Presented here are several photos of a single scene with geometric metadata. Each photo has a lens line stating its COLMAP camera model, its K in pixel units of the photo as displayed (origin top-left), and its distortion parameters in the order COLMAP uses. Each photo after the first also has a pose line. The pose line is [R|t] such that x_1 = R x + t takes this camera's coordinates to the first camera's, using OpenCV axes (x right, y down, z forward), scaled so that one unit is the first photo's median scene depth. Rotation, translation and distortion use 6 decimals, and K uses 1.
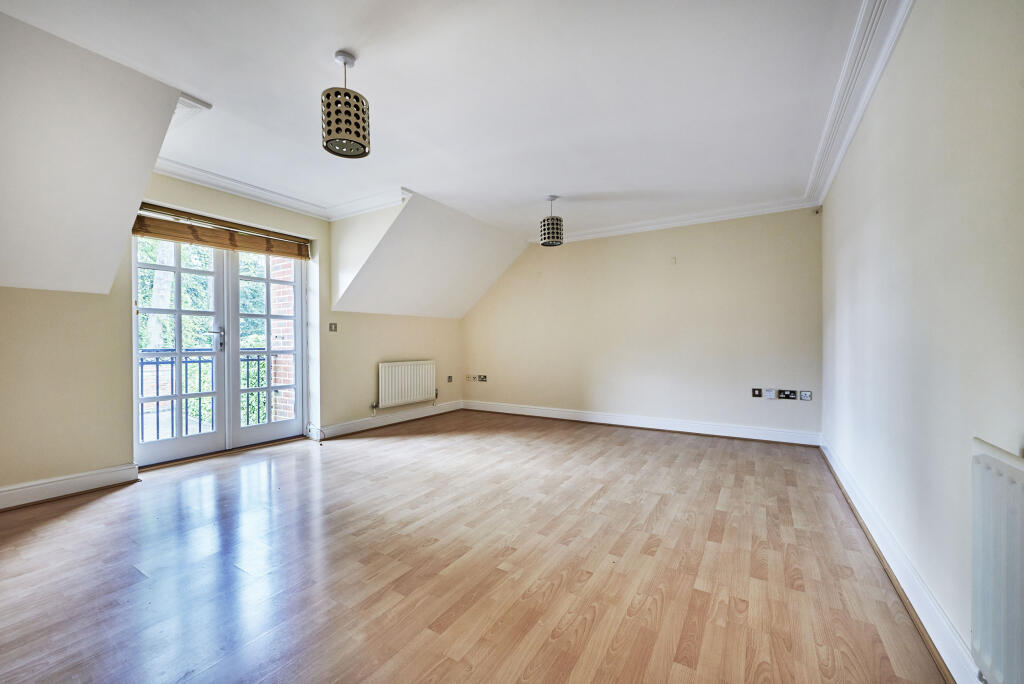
lens RADIAL K [[406.2, 0, 509.2], [0, 406.2, 341.5], [0, 0, 1]] dist [-0.000270, -0.000334]
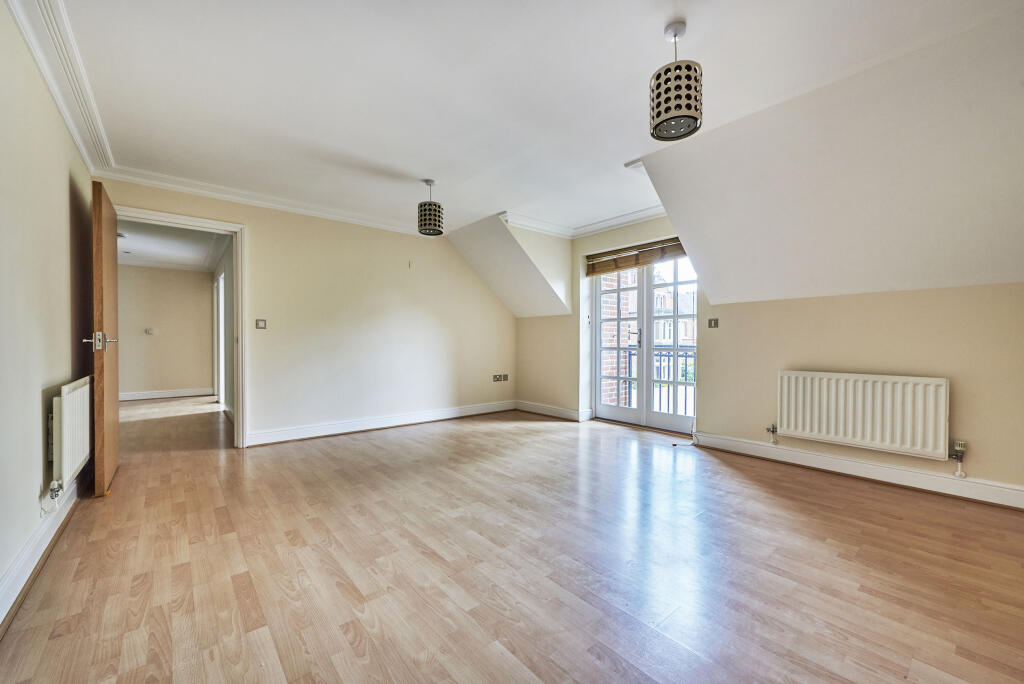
lens RADIAL K [[406.2, 0, 512.5], [0, 406.2, 343.2], [0, 0, 1]] dist [-0.000270, -0.000334]
pose [[-0.309345, 0.006968, -0.950924, 0.937948], [0.002865, 0.999975, 0.006396, 0.002342], [0.950945, -0.000746, -0.309358, 1.493493]]
